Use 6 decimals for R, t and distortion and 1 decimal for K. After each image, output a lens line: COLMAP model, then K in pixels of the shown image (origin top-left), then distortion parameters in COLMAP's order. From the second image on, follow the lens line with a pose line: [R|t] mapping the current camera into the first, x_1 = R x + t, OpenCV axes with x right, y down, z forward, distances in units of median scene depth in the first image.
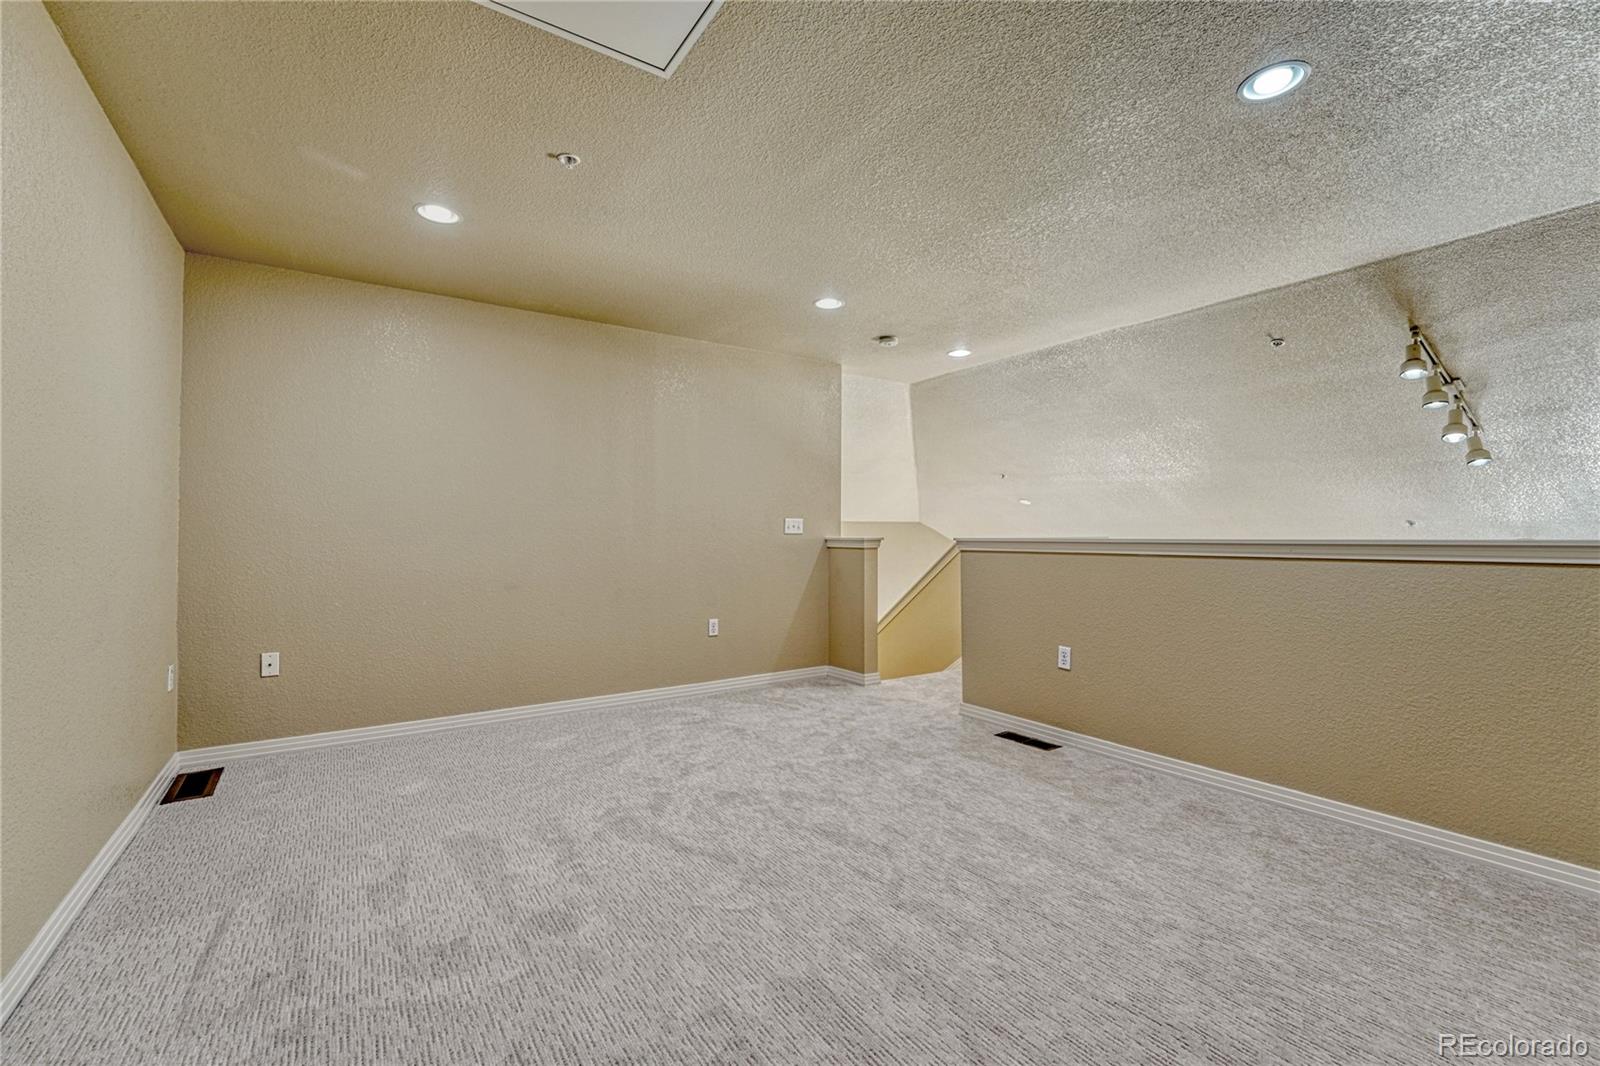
lens RADIAL K [[667.2, 0, 797.0], [0, 667.2, 533.3], [0, 0, 1]] dist [-0.013183, 0.005440]
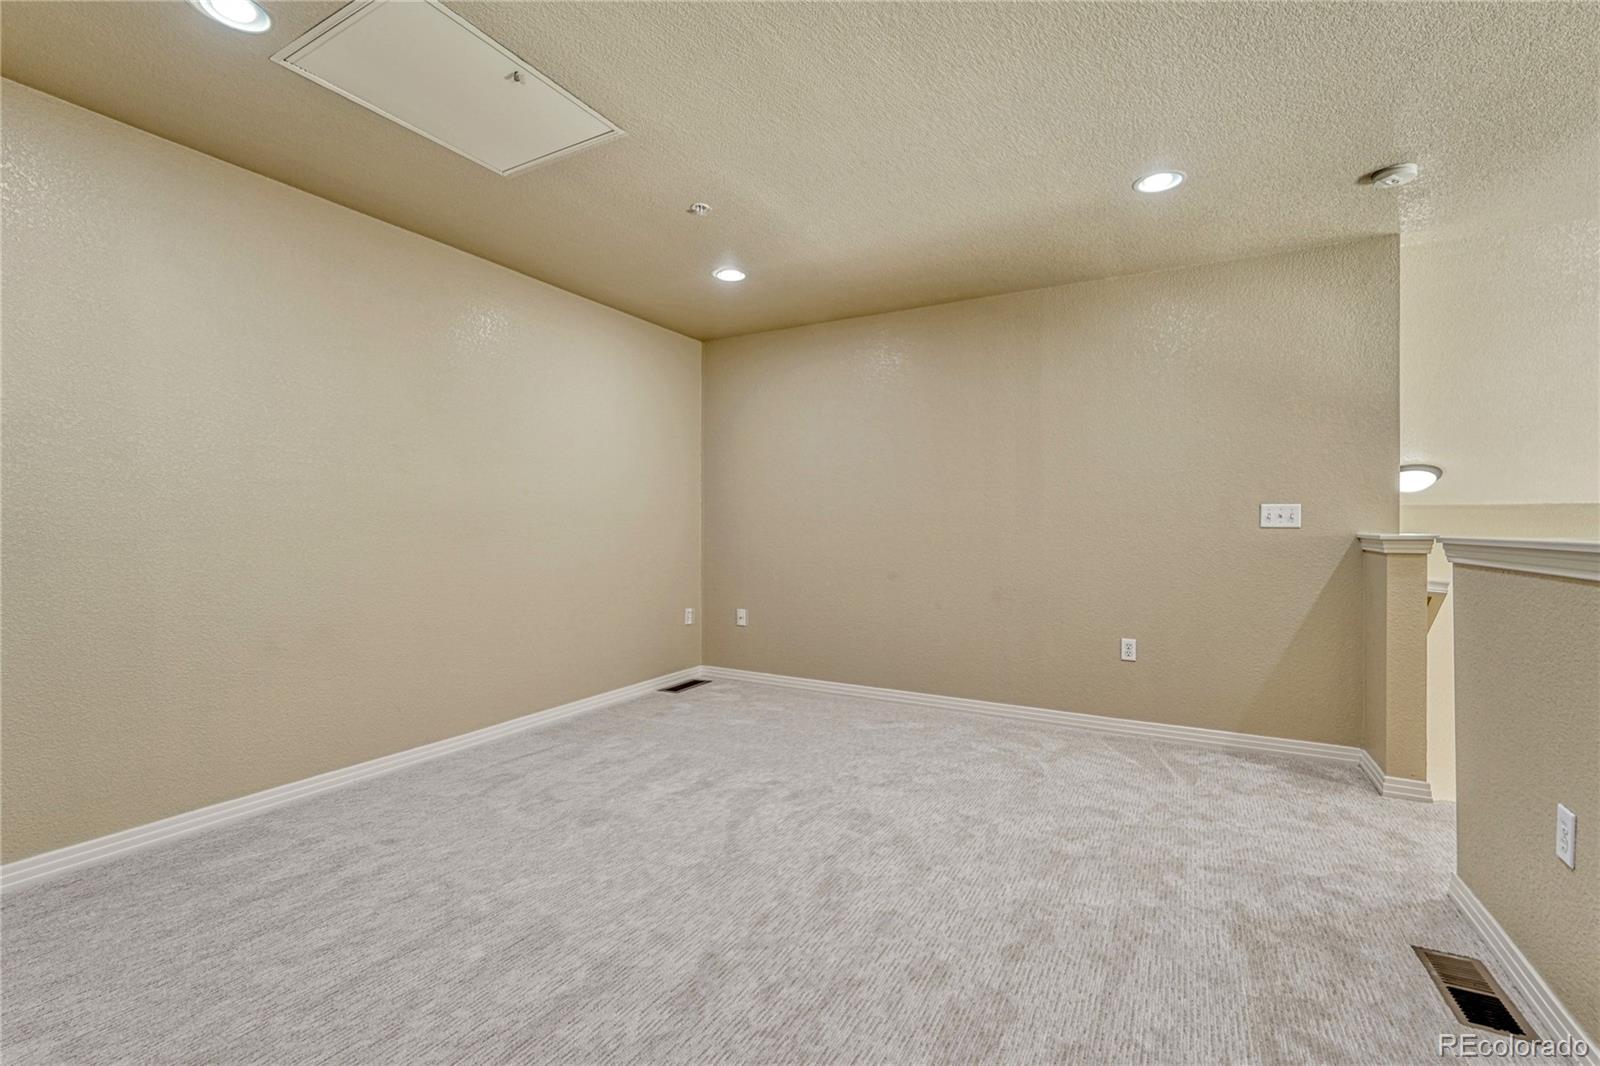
lens RADIAL K [[723.6, 0, 800.0], [0, 723.6, 533.0], [0, 0, 1]] dist [-0.012539, 0.006881]
pose [[0.440809, 0.012205, -0.897518, 0.616718], [-0.001557, 0.999916, 0.012833, -0.003309], [0.897599, -0.004259, 0.440791, 0.408251]]
